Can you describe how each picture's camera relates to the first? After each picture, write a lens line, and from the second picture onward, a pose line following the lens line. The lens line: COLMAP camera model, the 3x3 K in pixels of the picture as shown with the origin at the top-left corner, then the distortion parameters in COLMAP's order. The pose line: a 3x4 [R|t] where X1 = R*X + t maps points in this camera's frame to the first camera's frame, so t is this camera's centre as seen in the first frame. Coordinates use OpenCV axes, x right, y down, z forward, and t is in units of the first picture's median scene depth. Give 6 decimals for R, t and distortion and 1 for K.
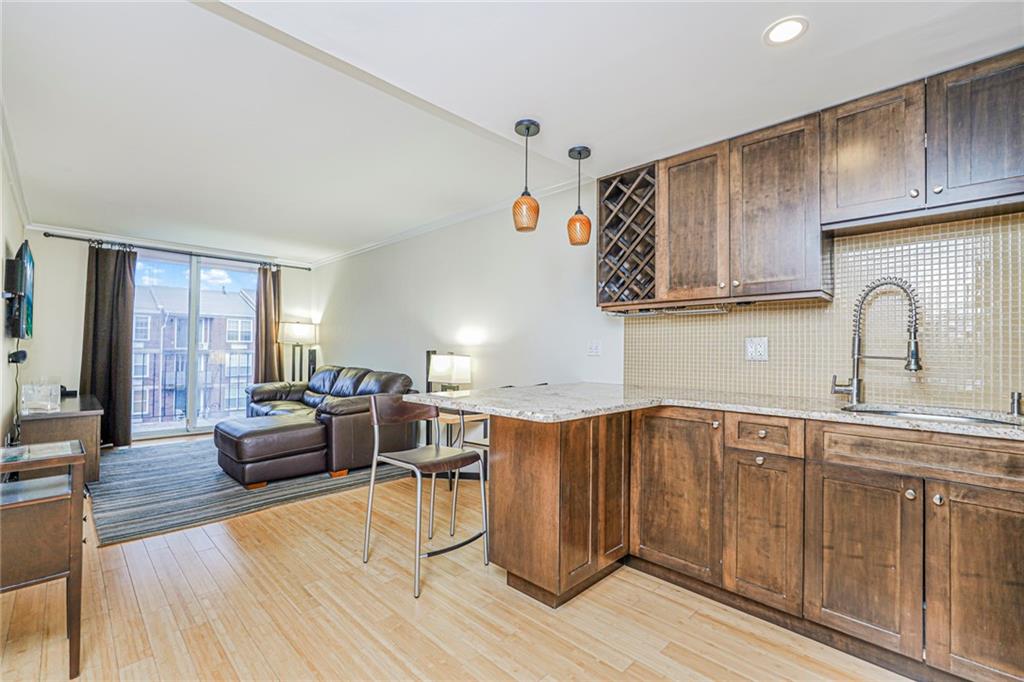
lens RADIAL K [[450.8, 0, 513.3], [0, 450.8, 342.9], [0, 0, 1]] dist [-0.012933, 0.007284]
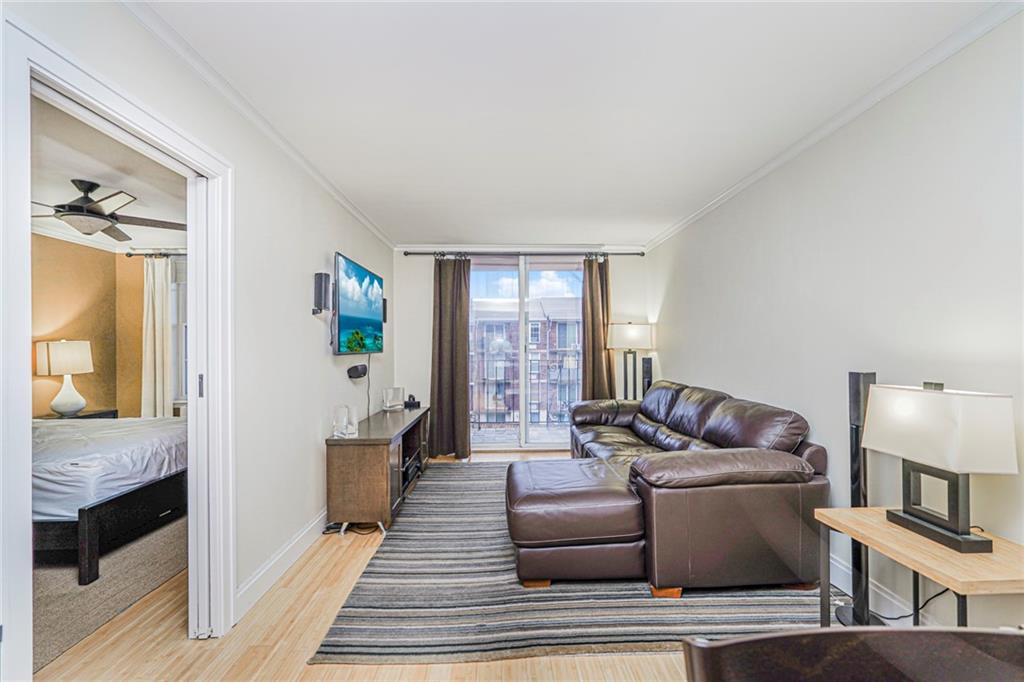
lens RADIAL K [[450.8, 0, 511.0], [0, 450.8, 344.1], [0, 0, 1]] dist [-0.012933, 0.007284]
pose [[0.719723, -0.017531, -0.694040, -0.228720], [0.023270, 0.999729, -0.001122, -0.035210], [0.693871, -0.015343, 0.719935, 0.805492]]
